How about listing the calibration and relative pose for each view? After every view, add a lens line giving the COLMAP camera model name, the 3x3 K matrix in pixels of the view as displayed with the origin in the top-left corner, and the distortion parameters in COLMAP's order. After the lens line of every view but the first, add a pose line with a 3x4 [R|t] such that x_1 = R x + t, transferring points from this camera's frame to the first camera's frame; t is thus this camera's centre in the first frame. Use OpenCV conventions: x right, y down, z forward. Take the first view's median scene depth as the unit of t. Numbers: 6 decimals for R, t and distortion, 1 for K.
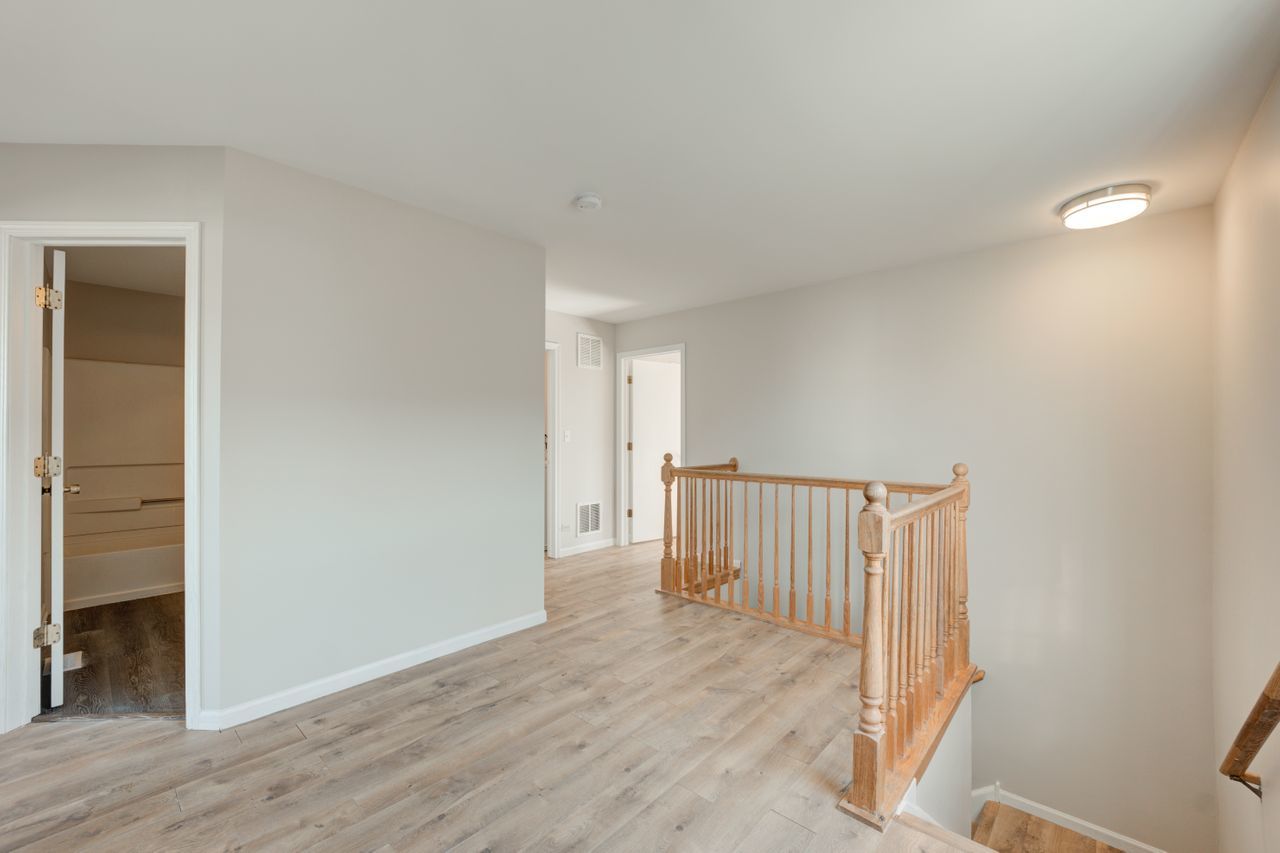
lens RADIAL K [[525.9, 0, 640.0], [0, 525.9, 426.5], [0, 0, 1]] dist [-0.027476, 0.005414]
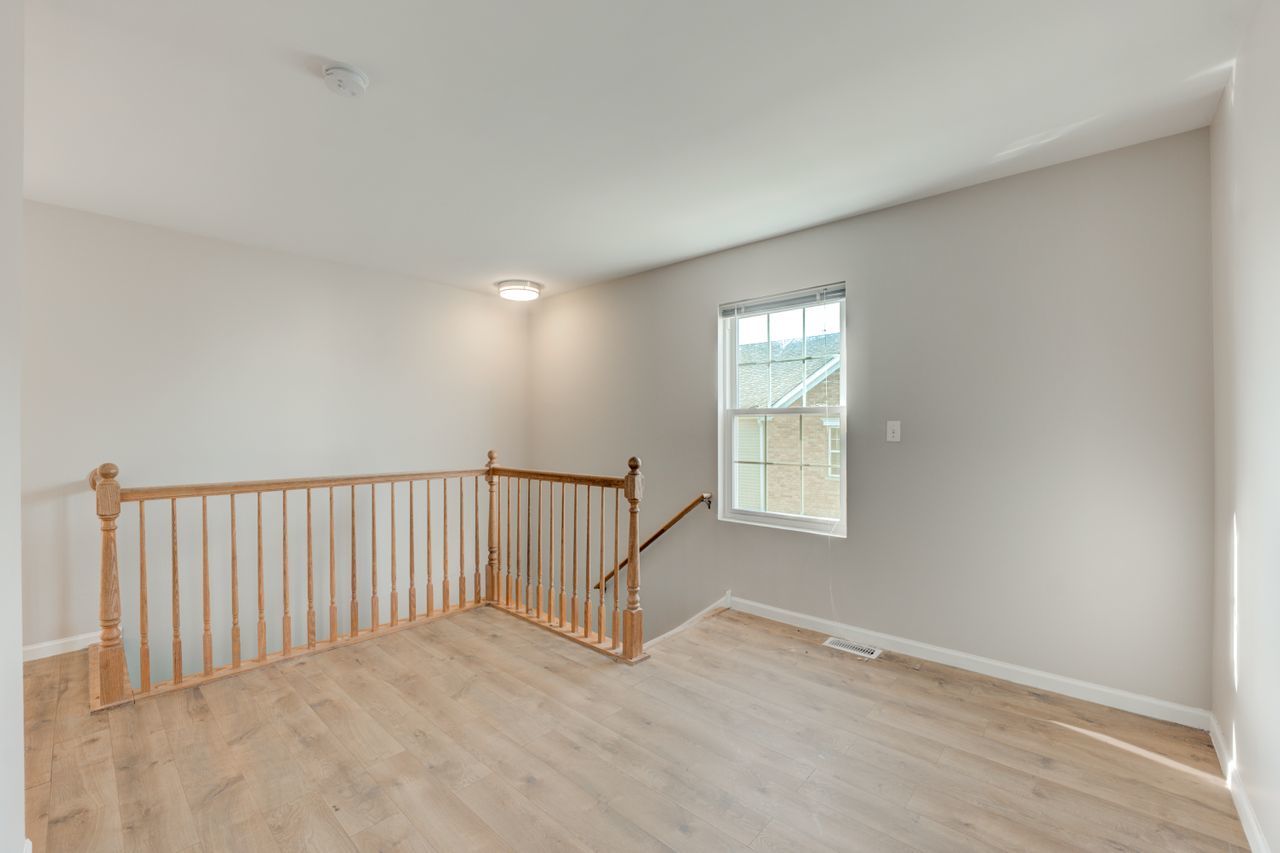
lens RADIAL K [[510.7, 0, 661.7], [0, 510.7, 421.9], [0, 0, 1]] dist [-0.026958, -0.000181]
pose [[-0.027656, 0.006904, 0.999594, -0.702184], [-0.008785, 0.999936, -0.007149, 0.003999], [-0.999579, -0.008979, -0.027593, 0.574568]]
